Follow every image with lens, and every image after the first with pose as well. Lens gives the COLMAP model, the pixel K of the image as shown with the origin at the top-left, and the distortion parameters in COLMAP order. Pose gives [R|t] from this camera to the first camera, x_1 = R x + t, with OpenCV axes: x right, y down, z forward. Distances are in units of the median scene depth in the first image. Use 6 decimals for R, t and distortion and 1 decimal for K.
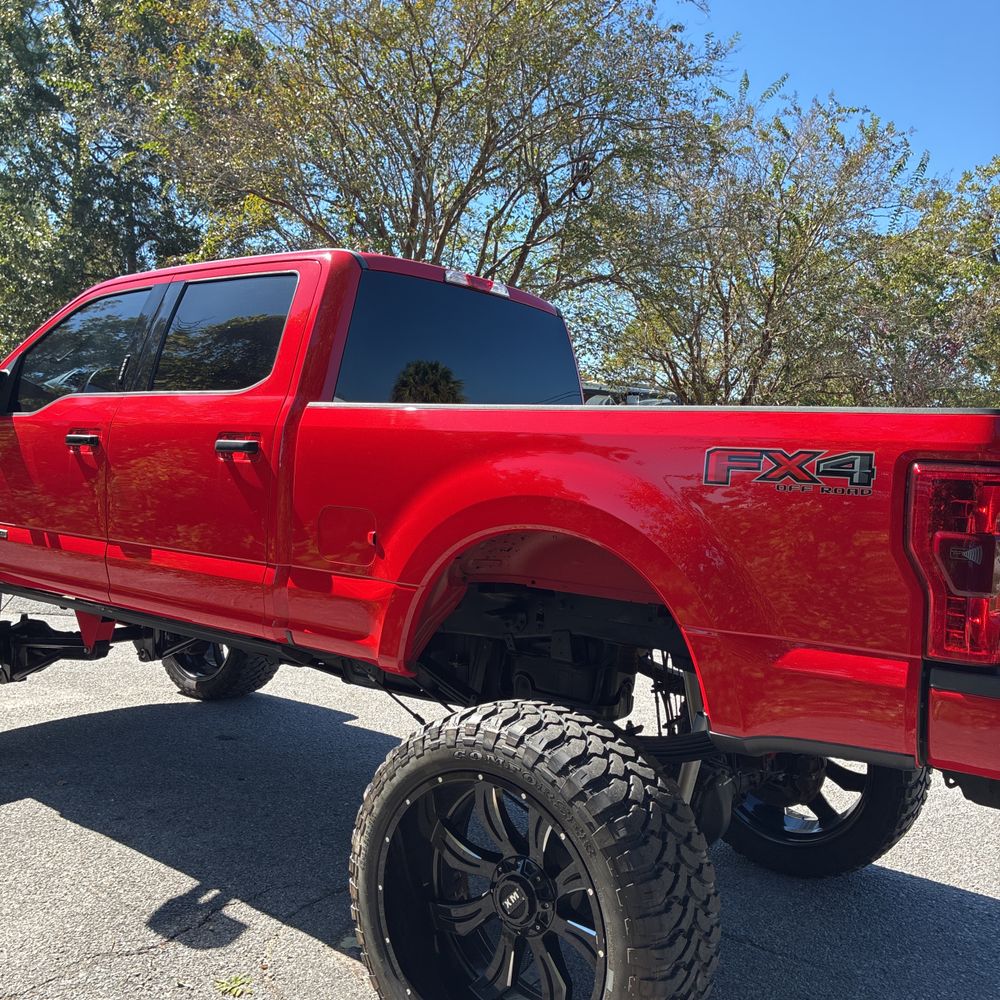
lens RADIAL K [[1010.0, 0, 498.8], [0, 1010.0, 493.1], [0, 0, 1]] dist [0.025277, 0.000000]
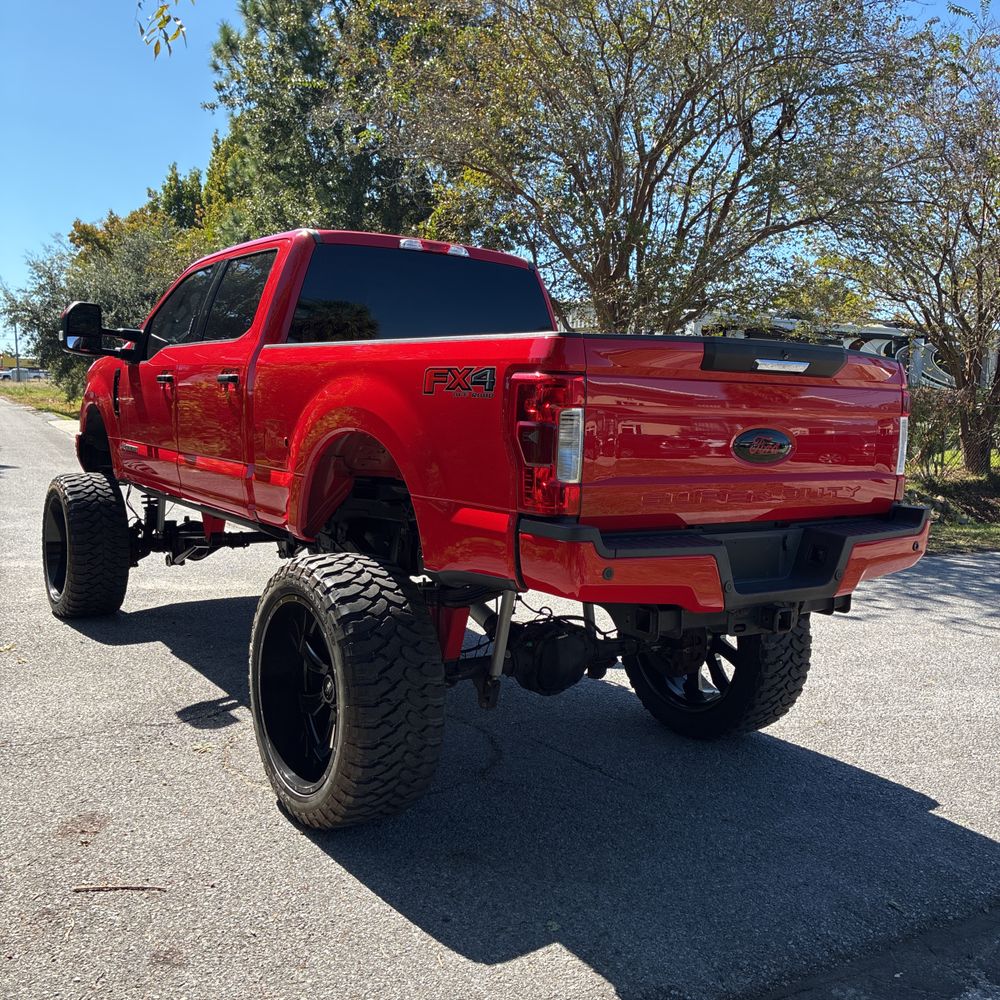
lens RADIAL K [[1010.0, 0, 501.6], [0, 1010.0, 497.6], [0, 0, 1]] dist [0.025277, 0.000000]
pose [[0.953703, 0.016529, -0.300297, 0.522920], [-0.001492, 0.998736, 0.050236, 0.046461], [0.300747, -0.047462, 0.952522, -0.218490]]
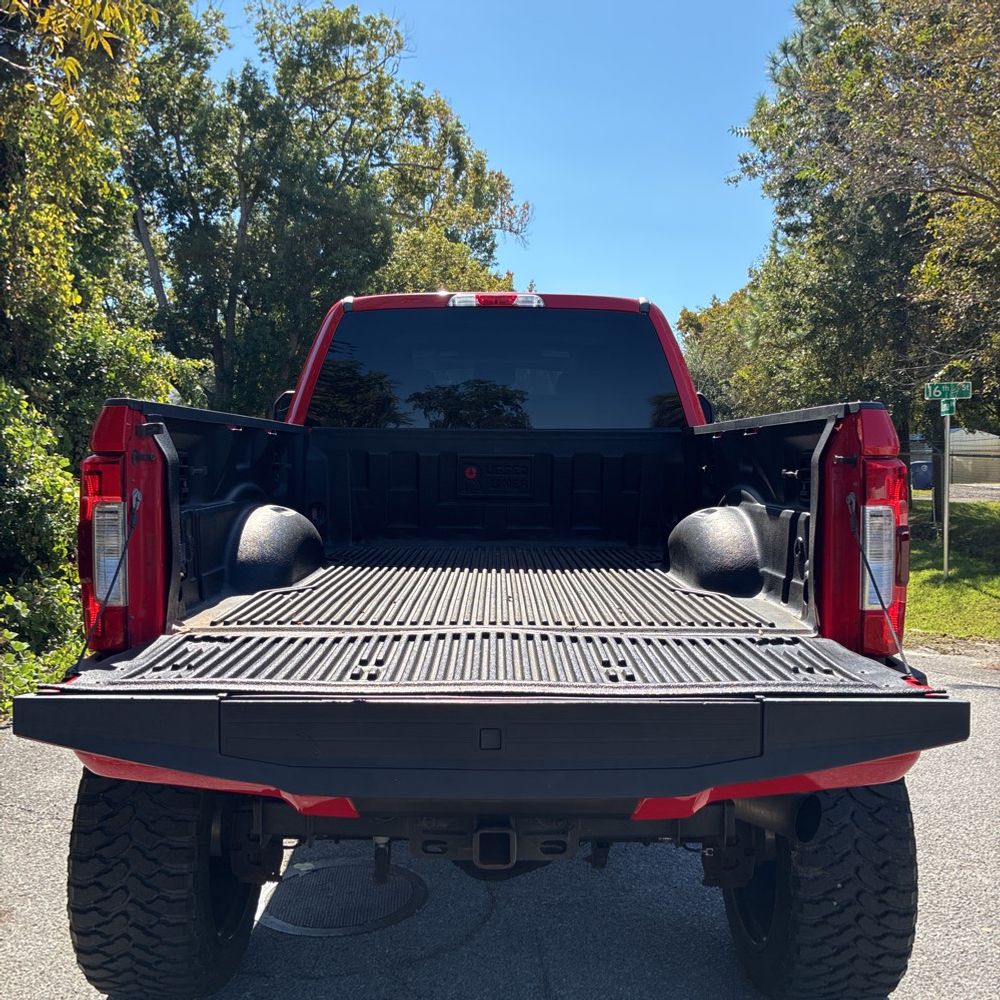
lens RADIAL K [[1010.0, 0, 498.0], [0, 1010.0, 495.3], [0, 0, 1]] dist [0.025277, 0.000000]
pose [[0.606048, -0.012478, -0.795330, 0.970247], [-0.005806, 0.999781, -0.020110, 0.019476], [0.795407, 0.016805, 0.605842, 0.438503]]
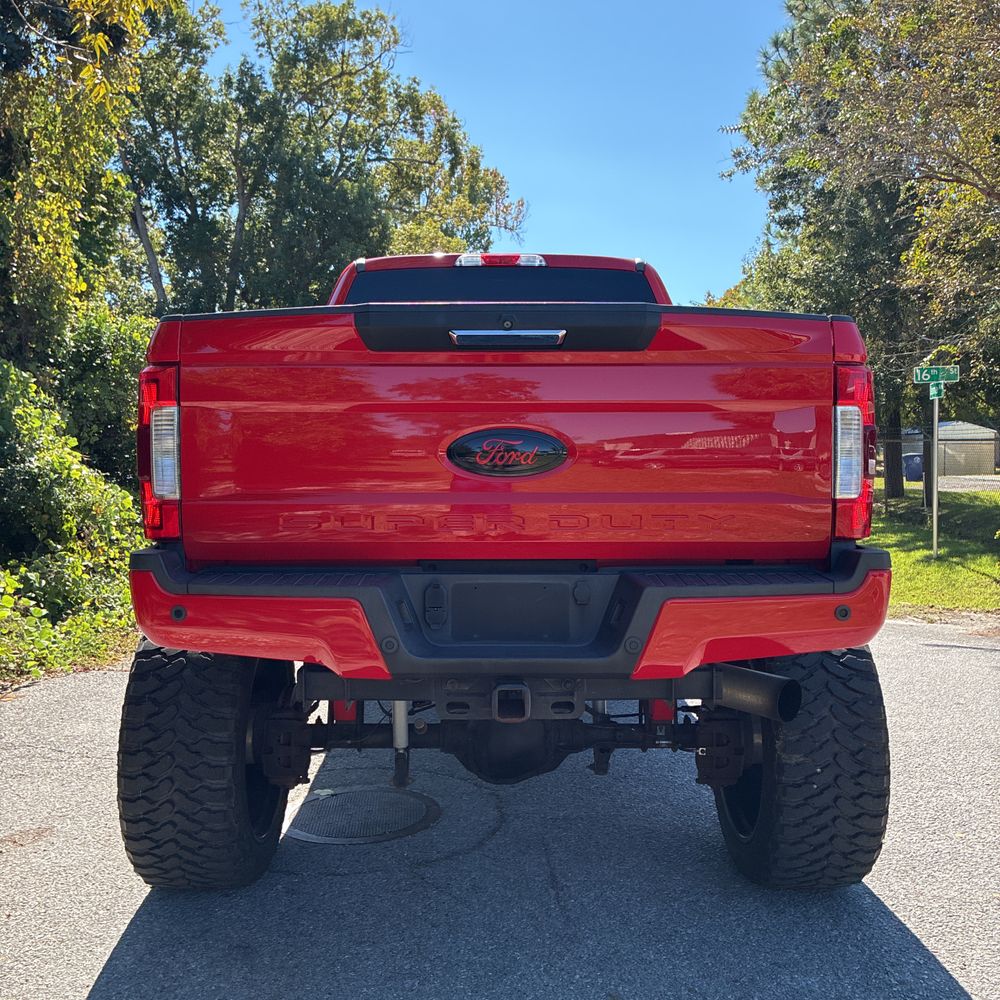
lens RADIAL K [[1010.0, 0, 506.0], [0, 1010.0, 496.2], [0, 0, 1]] dist [0.025277, 0.000000]
pose [[0.614854, -0.015319, -0.788492, 1.025858], [0.001099, 0.999827, -0.018568, 0.088691], [0.788640, 0.010550, 0.614764, 0.381278]]
